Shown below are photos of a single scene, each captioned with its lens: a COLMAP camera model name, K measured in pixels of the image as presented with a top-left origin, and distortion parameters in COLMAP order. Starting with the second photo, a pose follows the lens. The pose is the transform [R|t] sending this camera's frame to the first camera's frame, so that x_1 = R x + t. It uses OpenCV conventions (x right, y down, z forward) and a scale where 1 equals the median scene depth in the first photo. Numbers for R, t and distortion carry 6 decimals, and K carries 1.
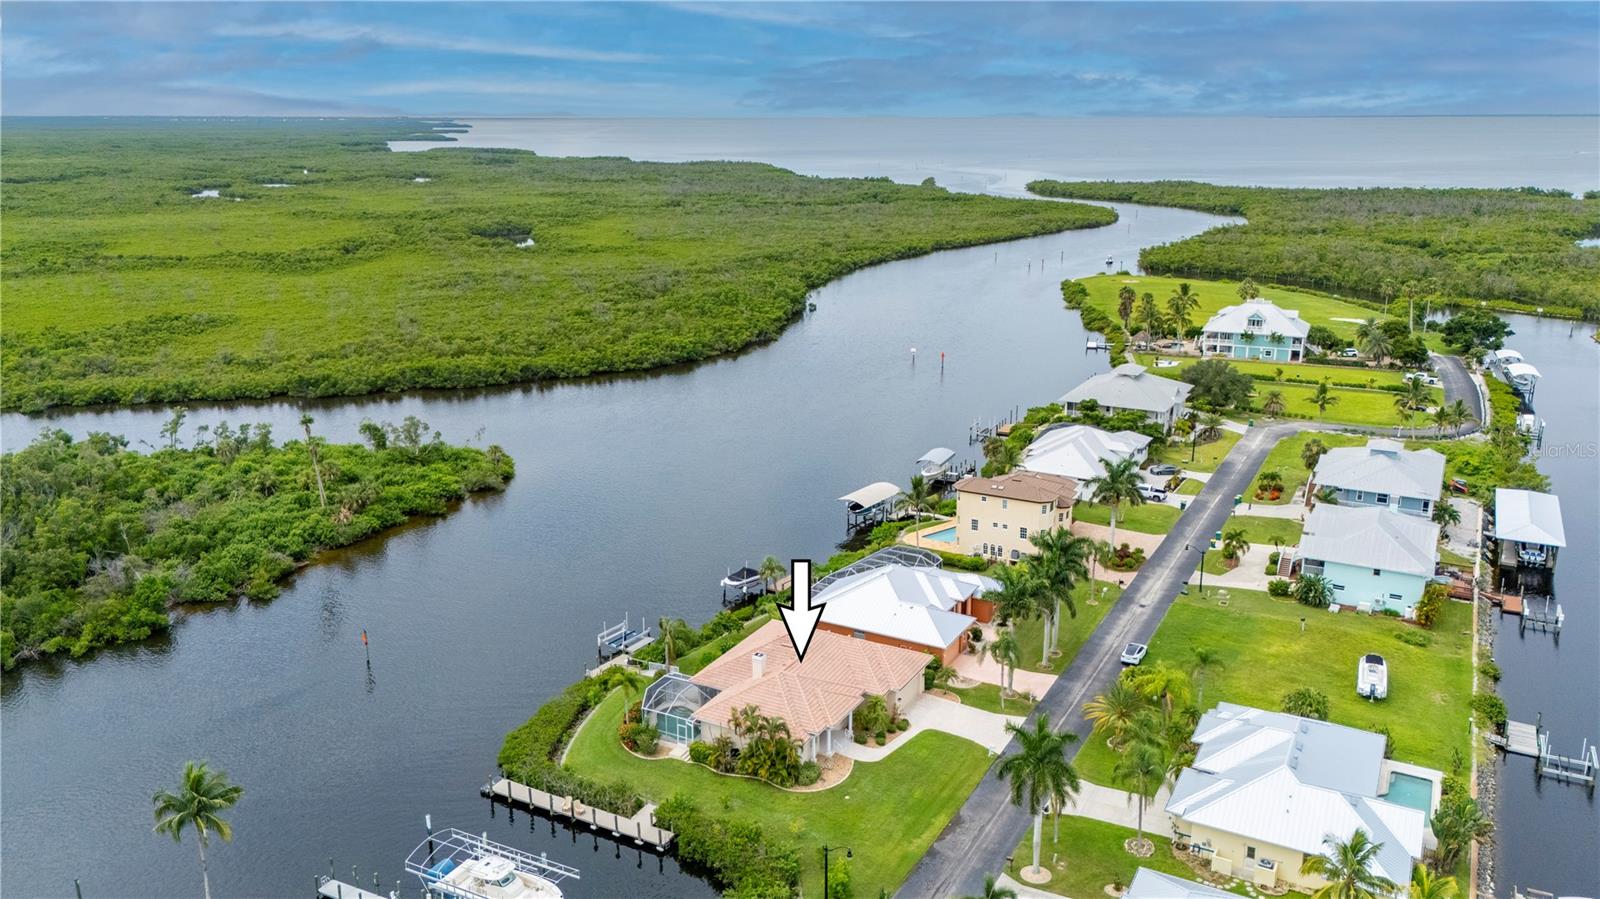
lens RADIAL K [[1194.8, 0, 795.7], [0, 1194.8, 445.0], [0, 0, 1]] dist [0.089613, -0.113682]
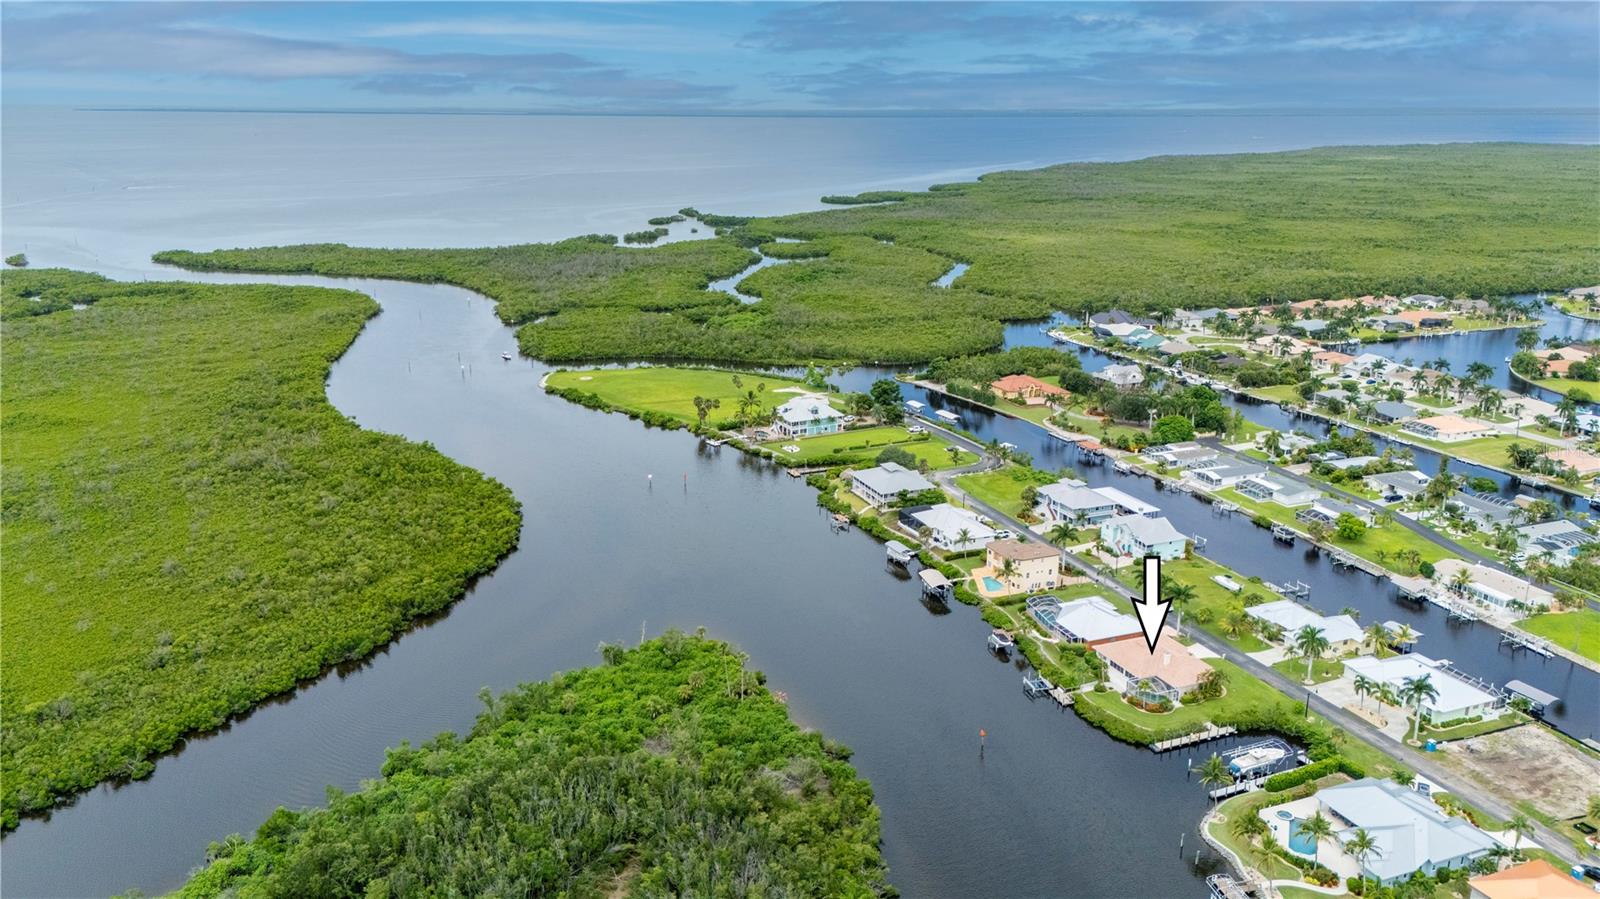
lens RADIAL K [[1175.2, 0, 793.7], [0, 1175.2, 451.6], [0, 0, 1]] dist [0.090820, -0.116128]
pose [[0.632805, -0.215312, 0.743773, -1.025217], [0.204148, 0.972968, 0.107970, -0.287864], [-0.746914, 0.083516, 0.659654, 0.015947]]
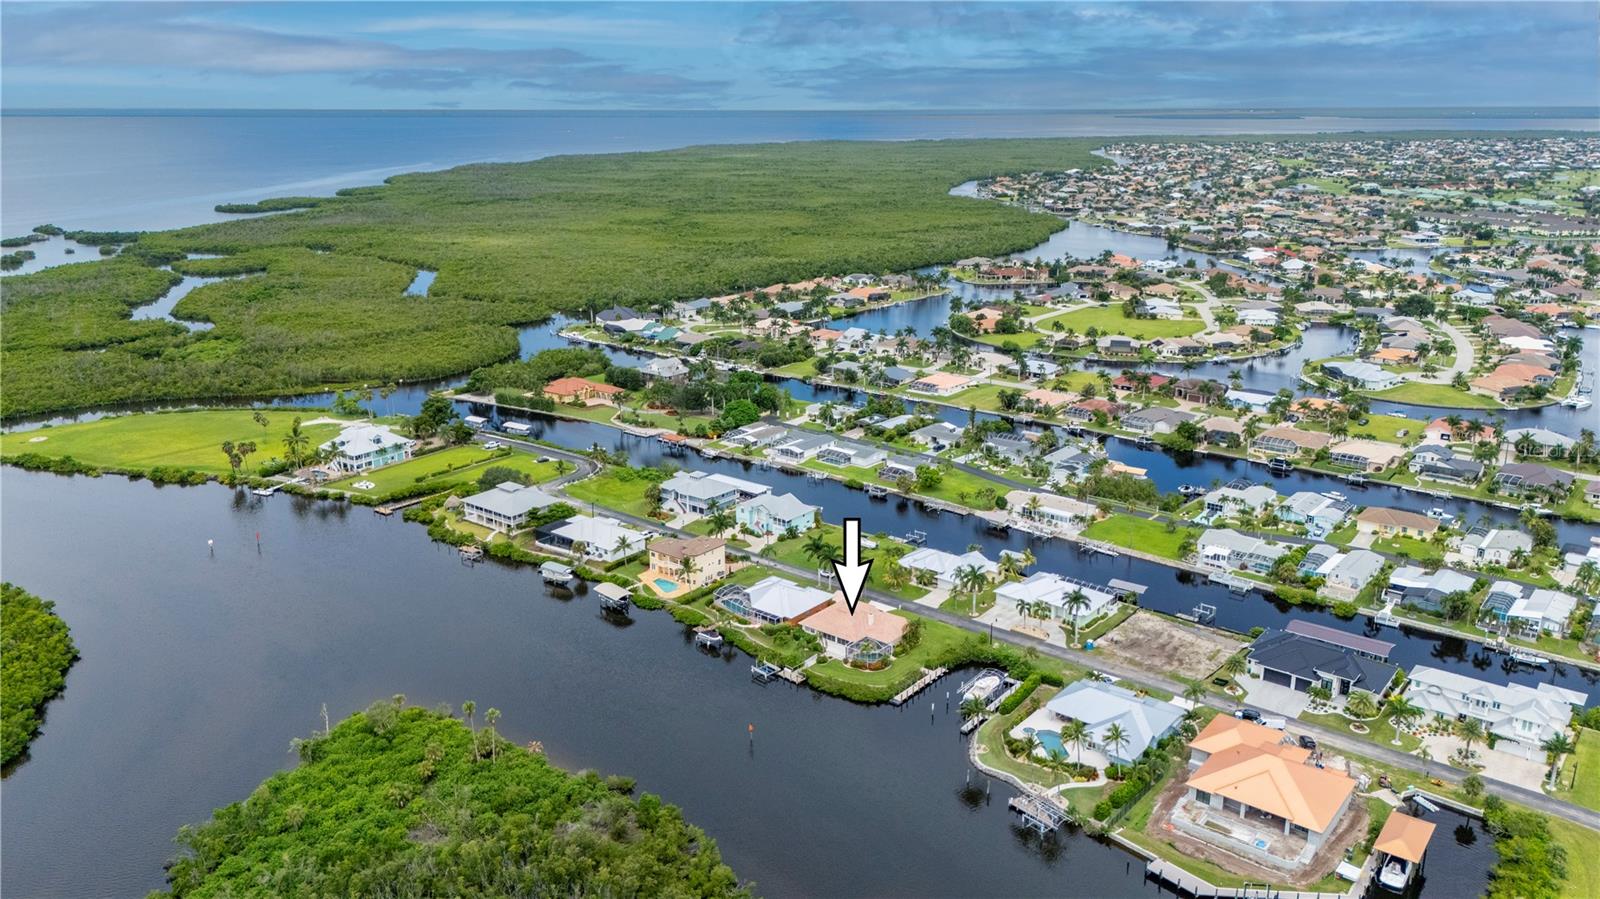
lens RADIAL K [[1175.2, 0, 793.7], [0, 1175.2, 451.6], [0, 0, 1]] dist [0.090820, -0.116128]
pose [[0.181387, -0.274522, 0.944318, -1.113200], [0.262524, 0.938916, 0.222526, -0.353329], [-0.947724, 0.207543, 0.242375, 0.255067]]
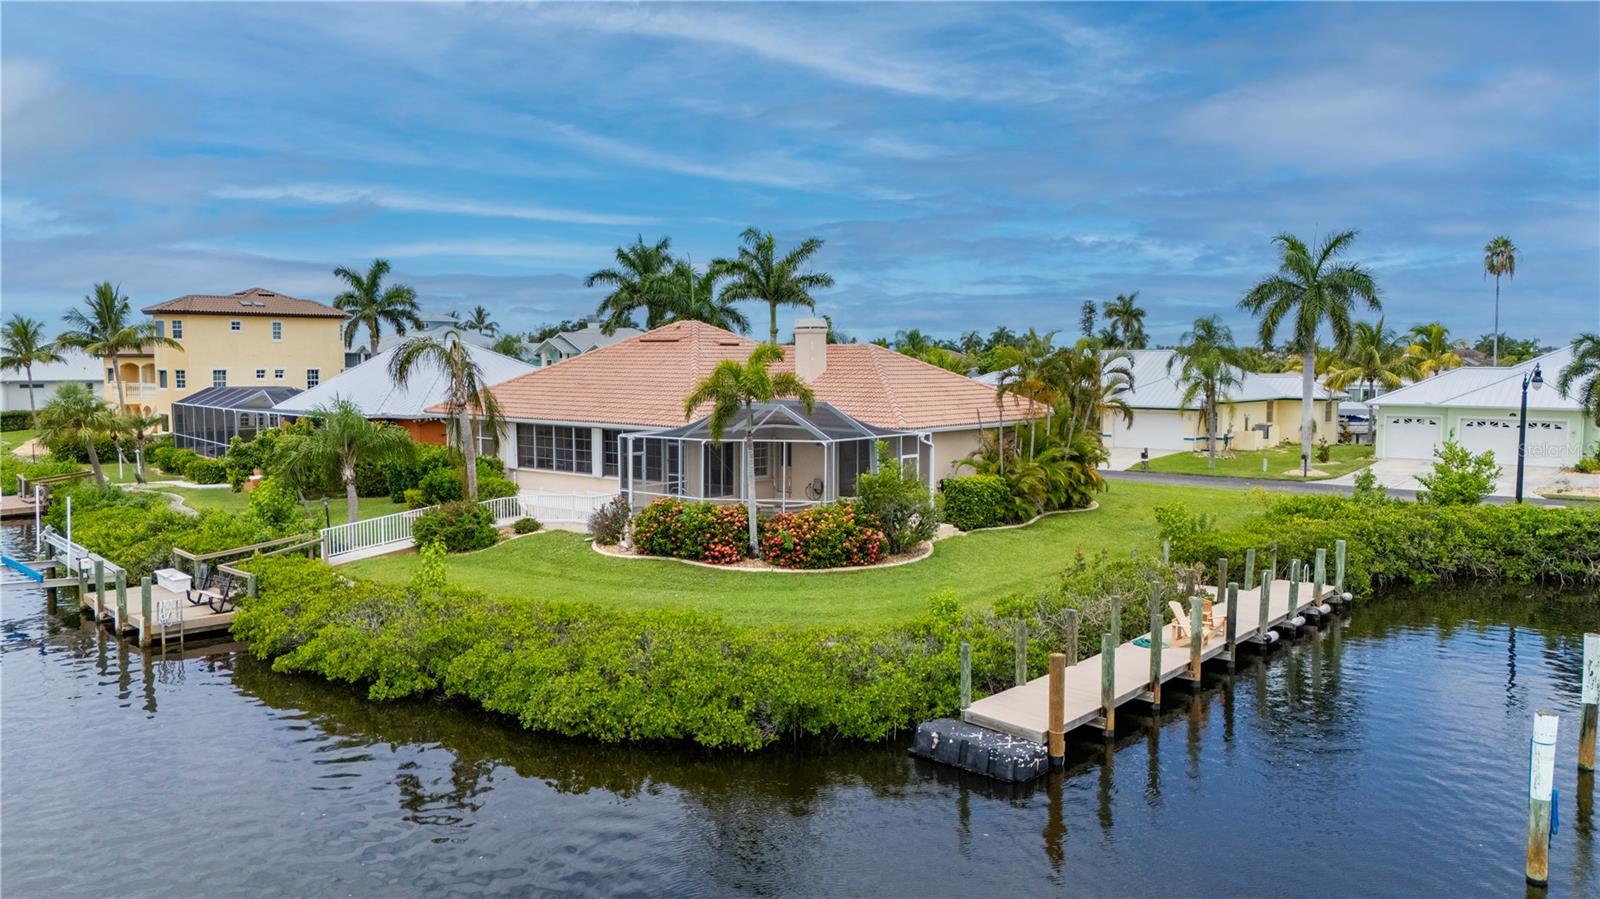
lens RADIAL K [[1177.1, 0, 796.8], [0, 1177.1, 446.8], [0, 0, 1]] dist [0.067475, -0.037357]
pose [[0.201475, -0.070765, 0.976934, -0.217790], [0.255922, 0.966544, 0.017233, 0.105943], [-0.945469, 0.246547, 0.212845, 0.468433]]
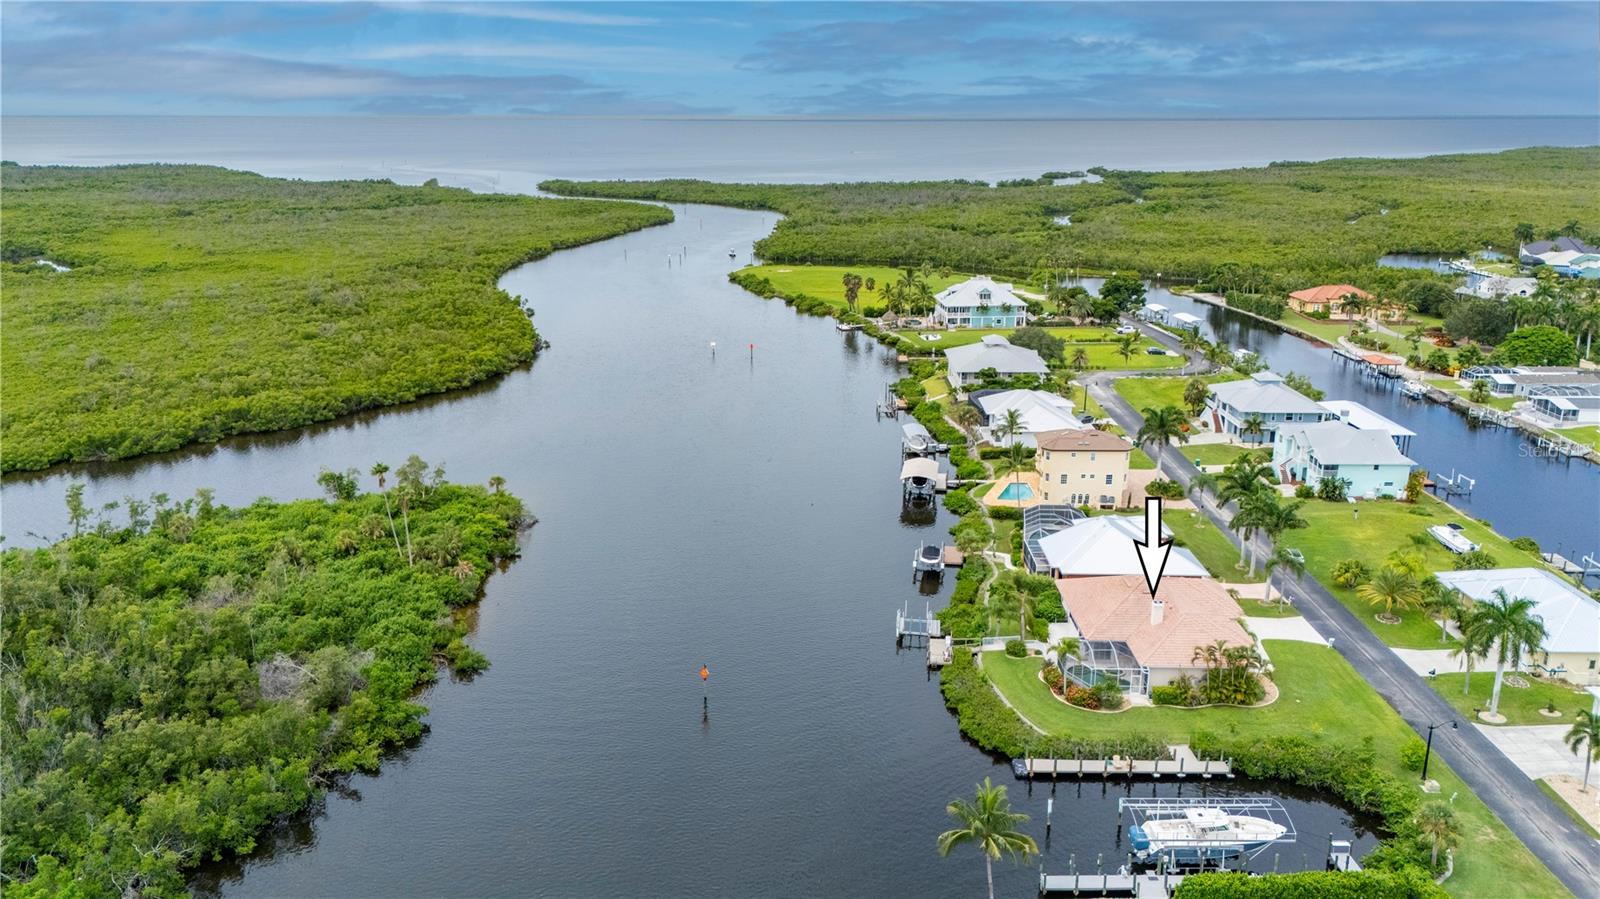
lens RADIAL K [[1177.1, 0, 796.8], [0, 1177.1, 446.8], [0, 0, 1]] dist [0.067475, -0.037357]
pose [[0.885229, -0.123911, 0.448347, -0.403419], [0.121845, 0.991981, 0.033582, -0.022449], [-0.448913, 0.024901, 0.893228, 0.084555]]
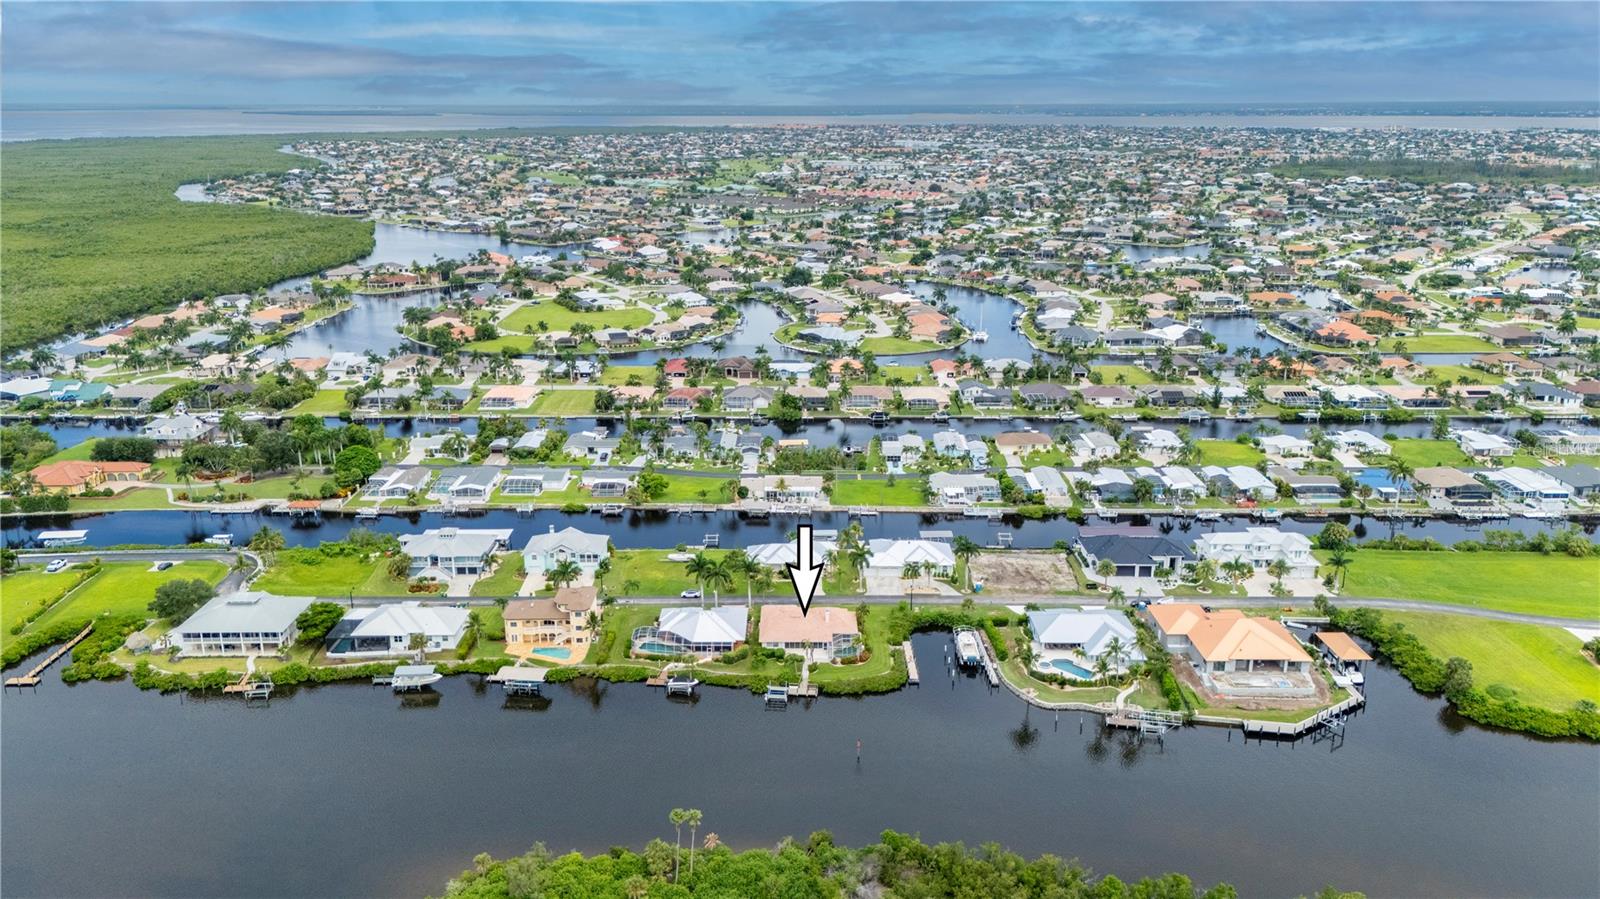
lens RADIAL K [[1194.8, 0, 795.7], [0, 1194.8, 445.0], [0, 0, 1]] dist [0.089613, -0.113682]
pose [[-0.476459, -0.239367, 0.845985, -0.984791], [0.237994, 0.891186, 0.386194, -0.536621], [-0.846372, 0.385345, -0.367645, 0.911876]]
